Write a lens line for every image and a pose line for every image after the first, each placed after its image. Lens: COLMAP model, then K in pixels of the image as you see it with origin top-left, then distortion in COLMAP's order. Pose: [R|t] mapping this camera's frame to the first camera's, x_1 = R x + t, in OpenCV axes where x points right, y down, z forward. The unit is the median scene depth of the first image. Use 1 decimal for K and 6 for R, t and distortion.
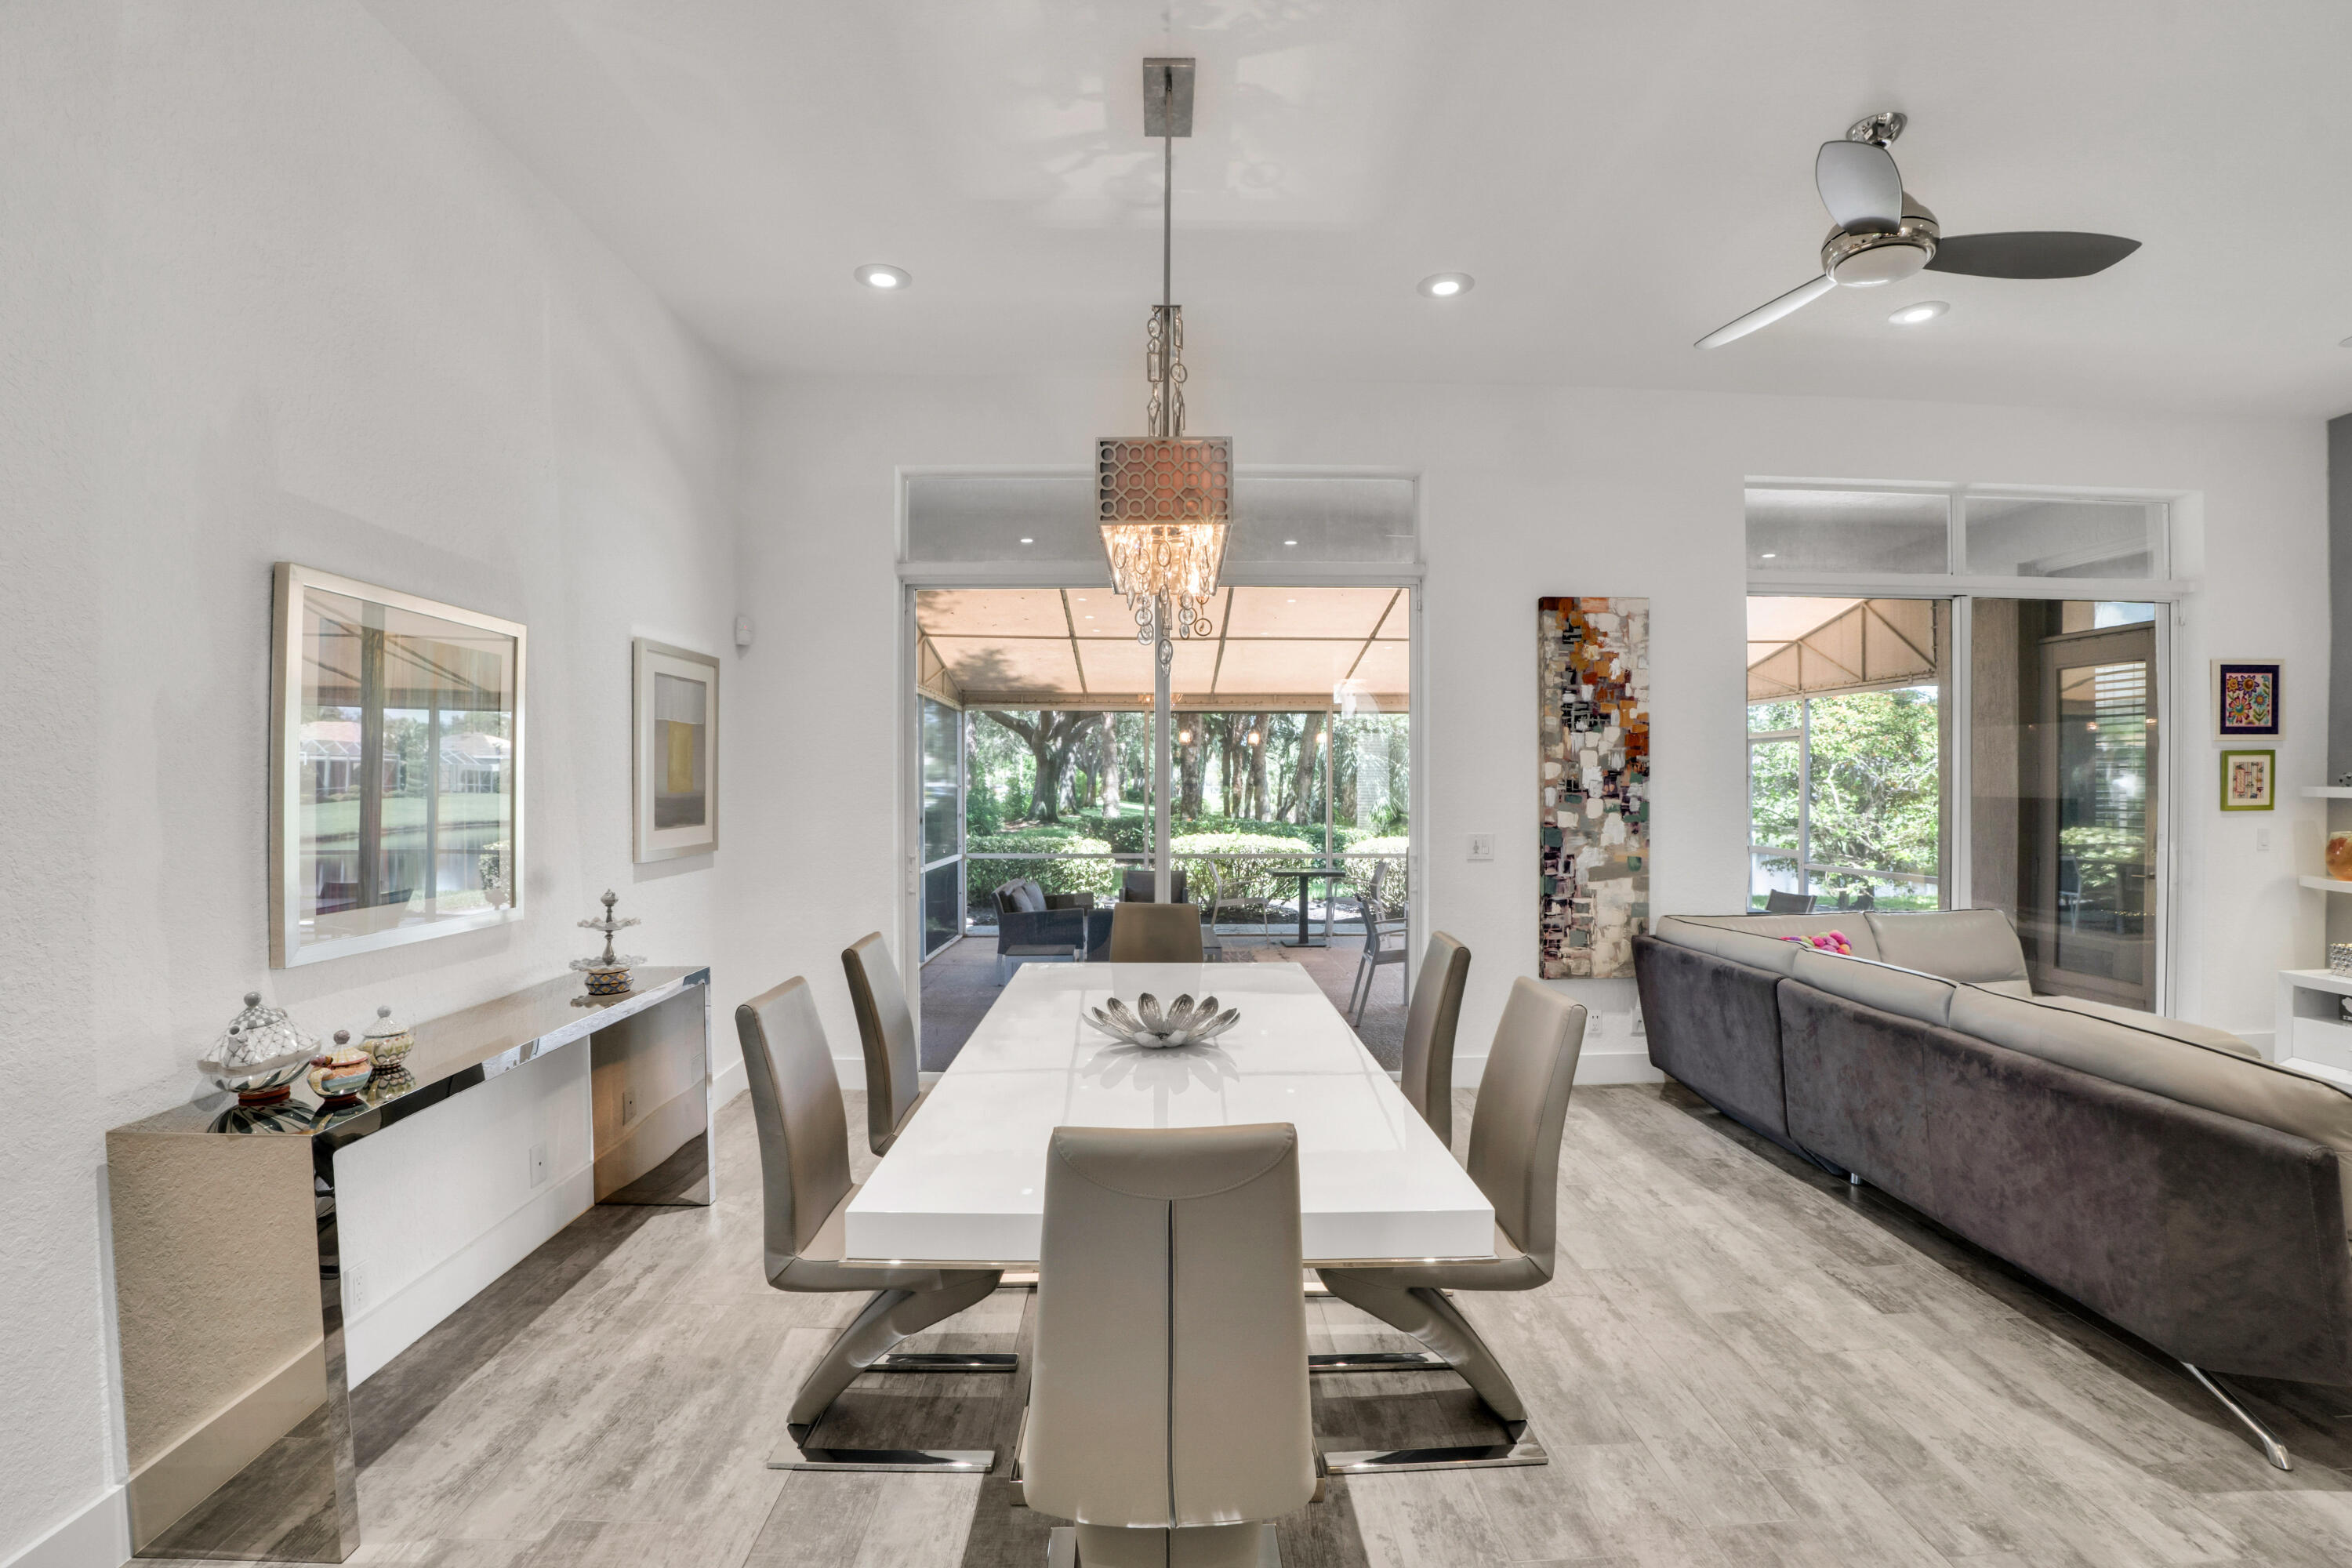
lens RADIAL K [[1033.0, 0, 1184.4], [0, 1033.0, 785.2], [0, 0, 1]] dist [-0.069117, 0.013164]
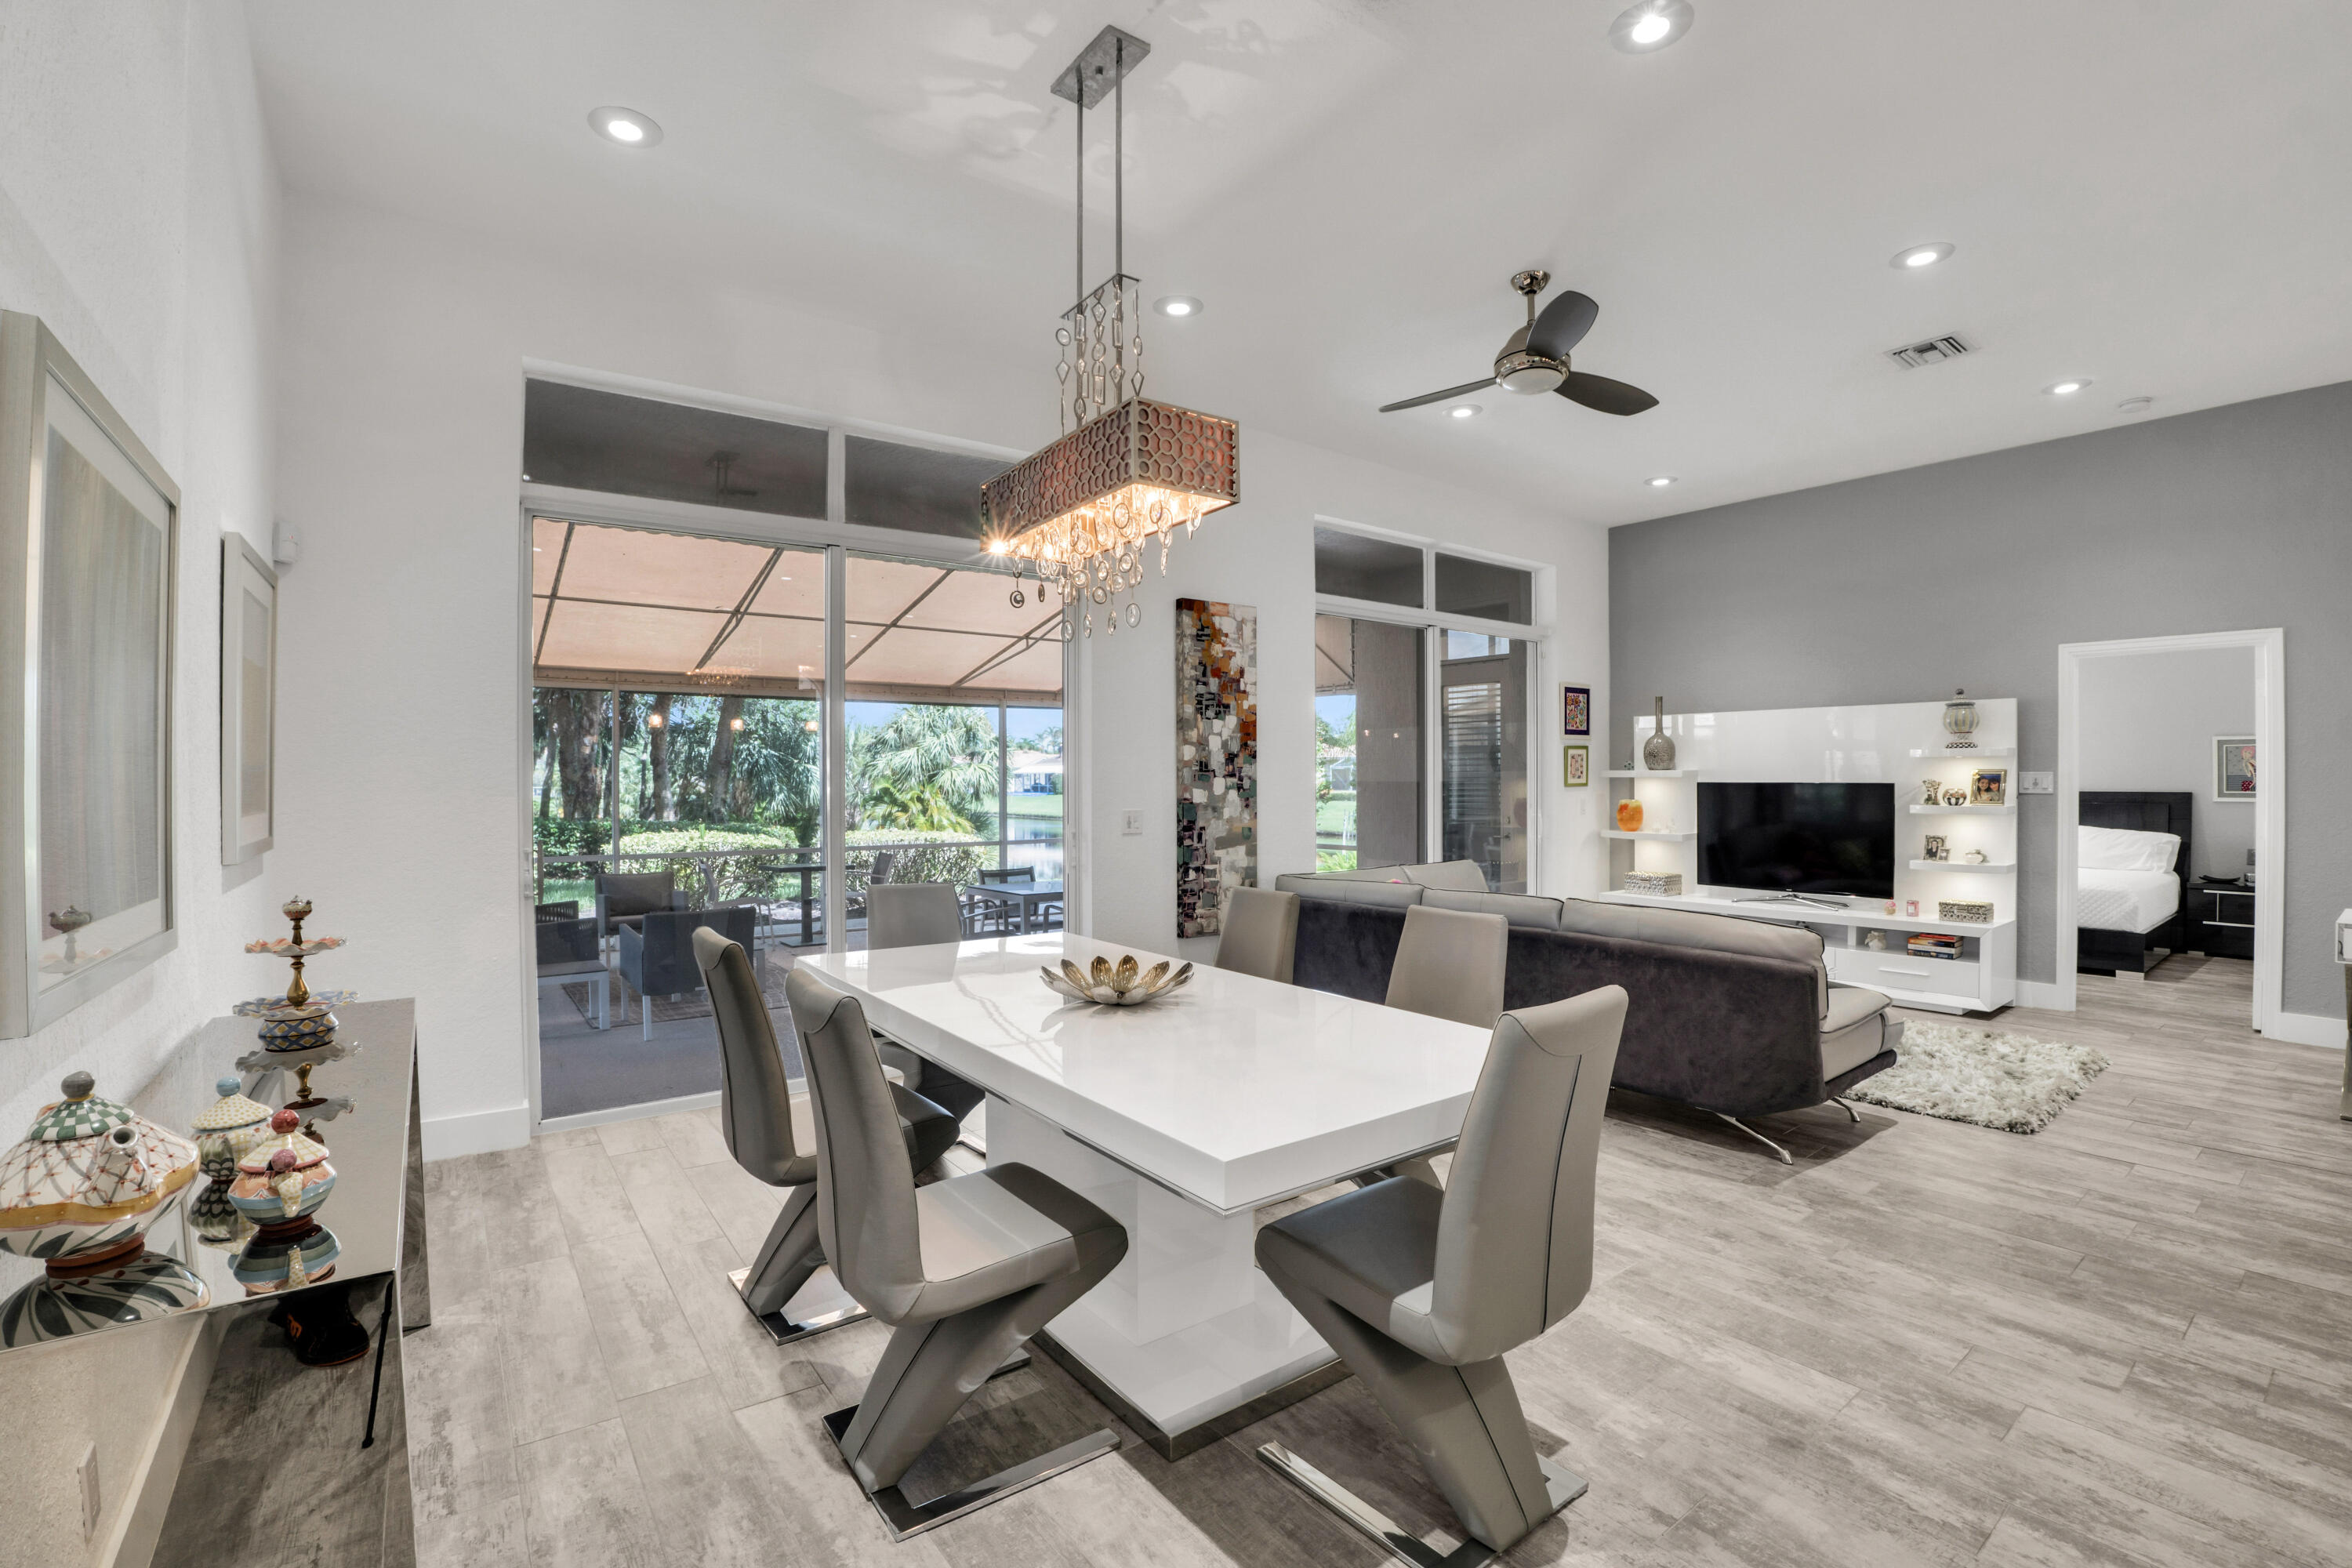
lens RADIAL K [[1033.0, 0, 1184.4], [0, 1033.0, 785.2], [0, 0, 1]] dist [-0.069117, 0.013164]
pose [[0.816104, -0.004526, 0.577887, -0.302525], [0.004305, 0.999989, 0.001753, 0.019570], [-0.577889, 0.001057, 0.816115, 0.073883]]
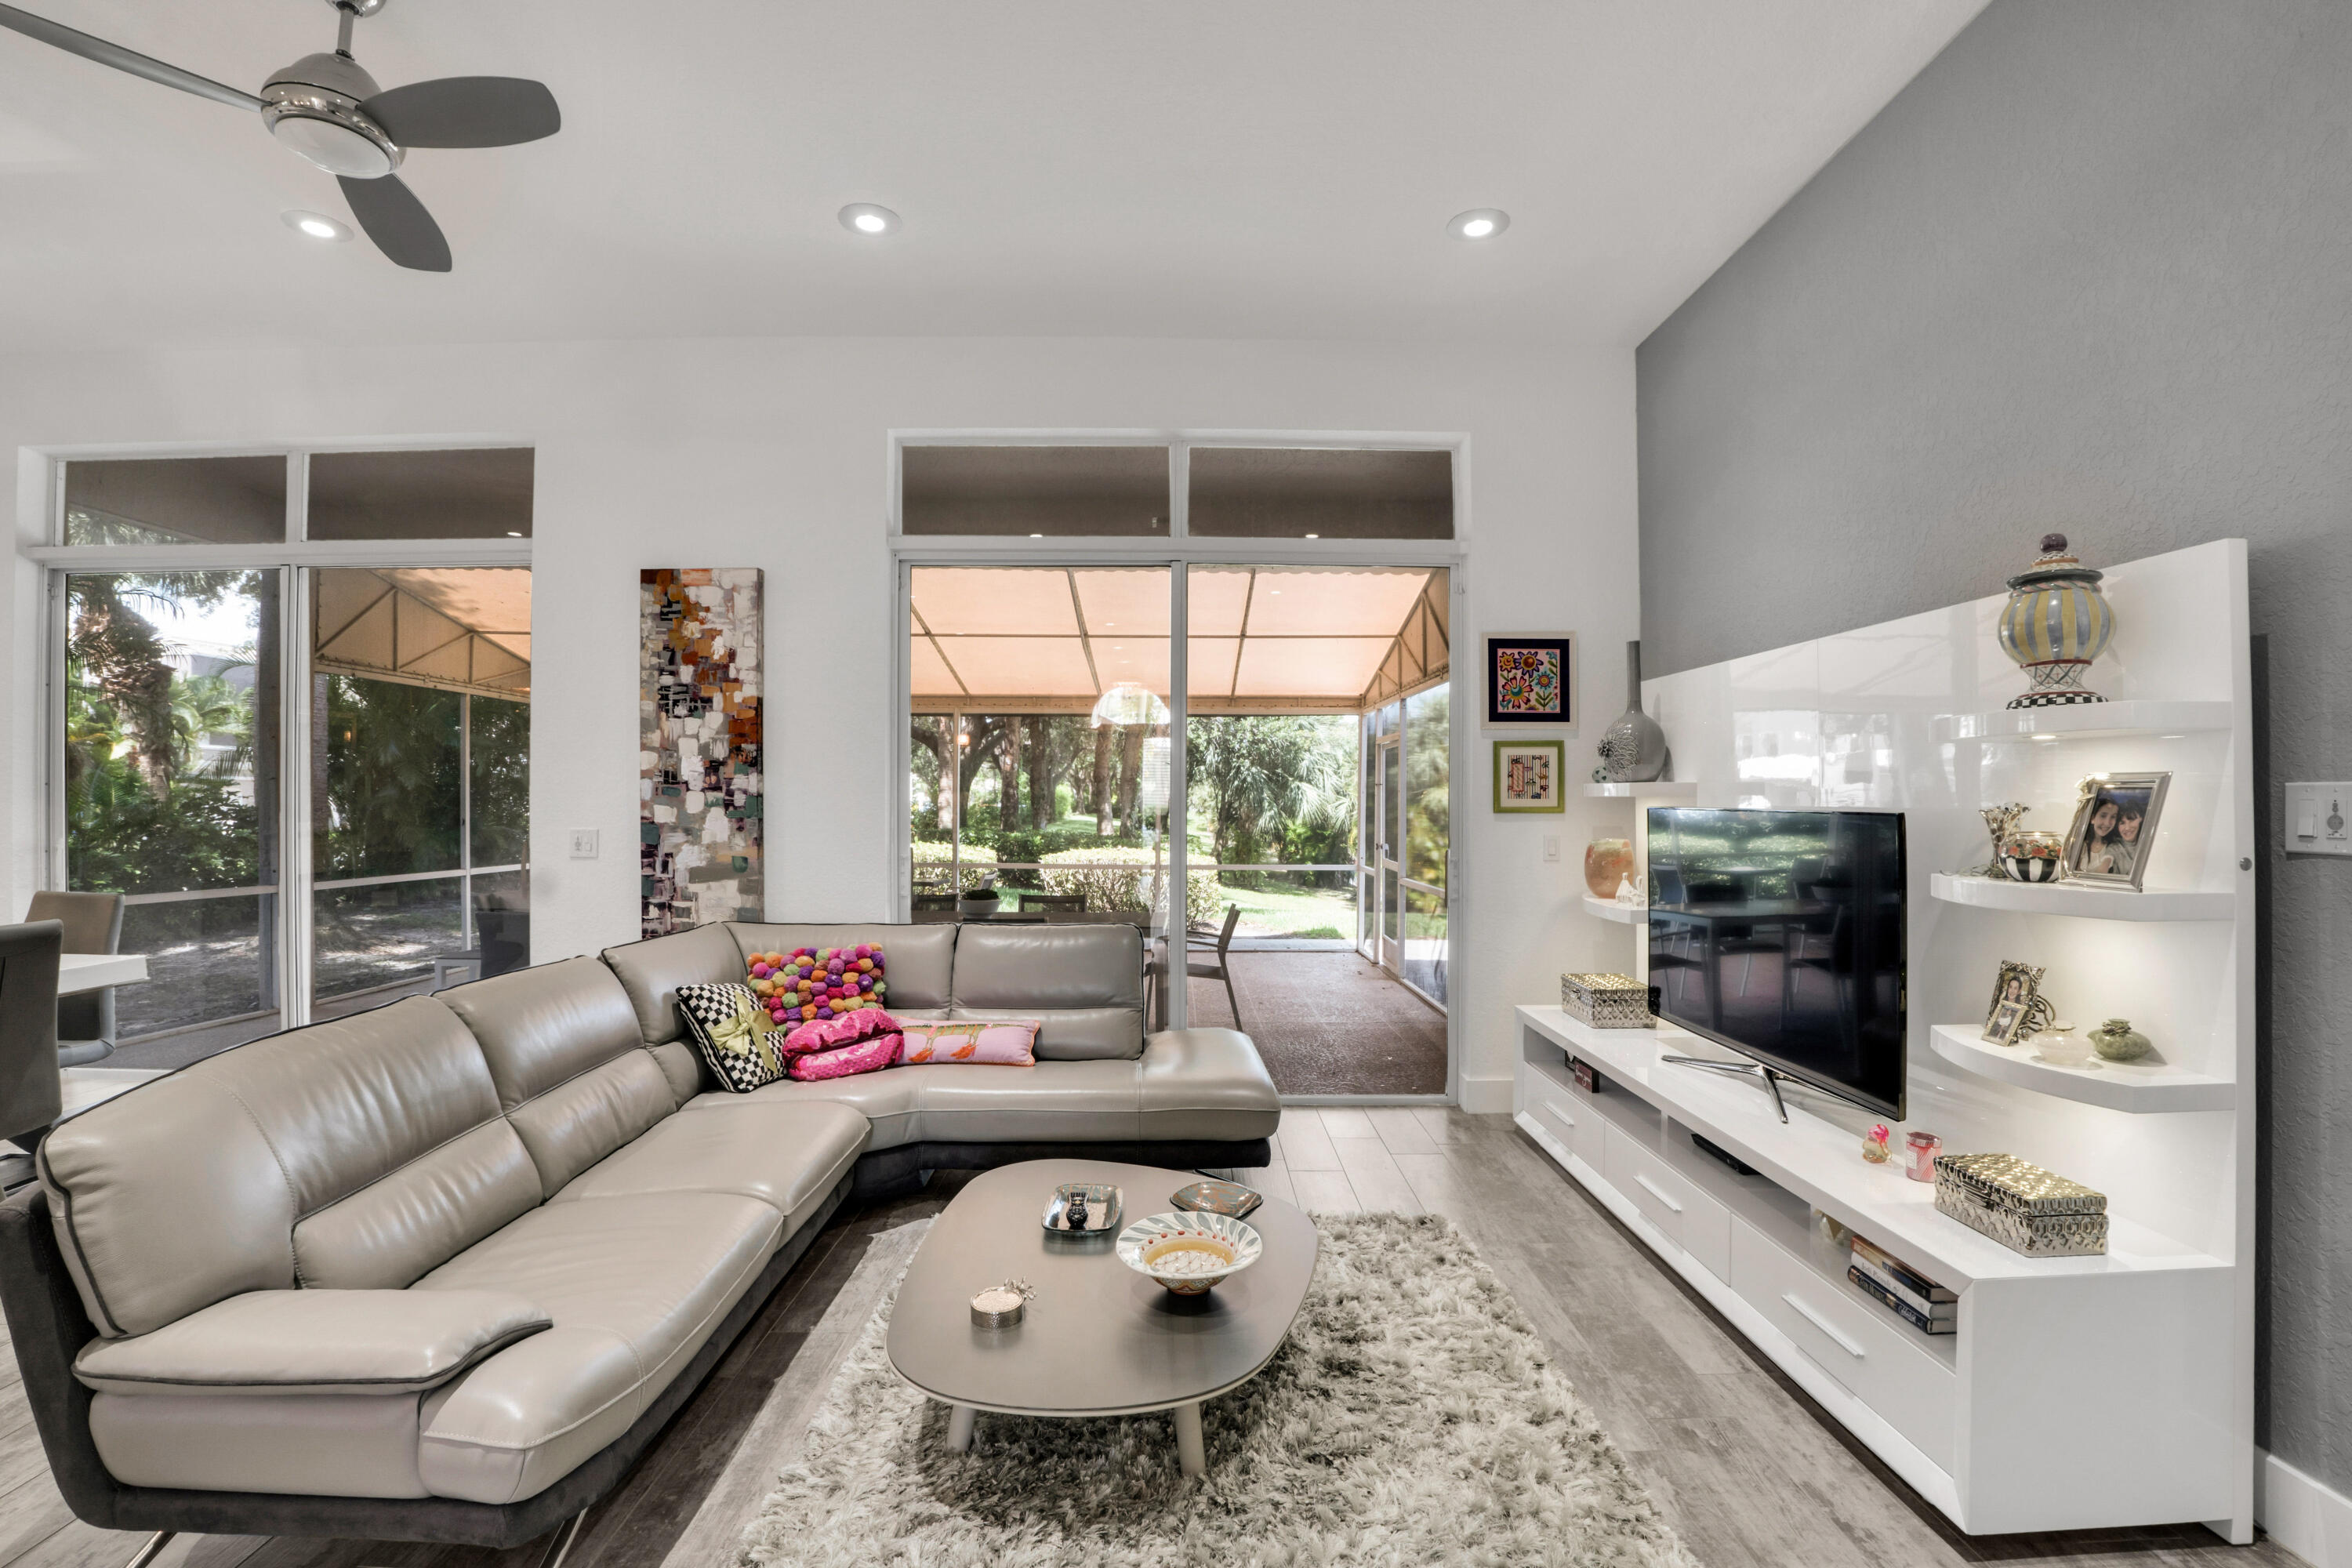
lens RADIAL K [[1040.0, 0, 1188.6], [0, 1040.0, 797.6], [0, 0, 1]] dist [-0.069719, 0.013947]
pose [[0.999782, 0.006677, -0.019807, 0.856674], [-0.006770, 0.999966, -0.004635, 0.019930], [0.019775, 0.004768, 0.999793, 0.104082]]
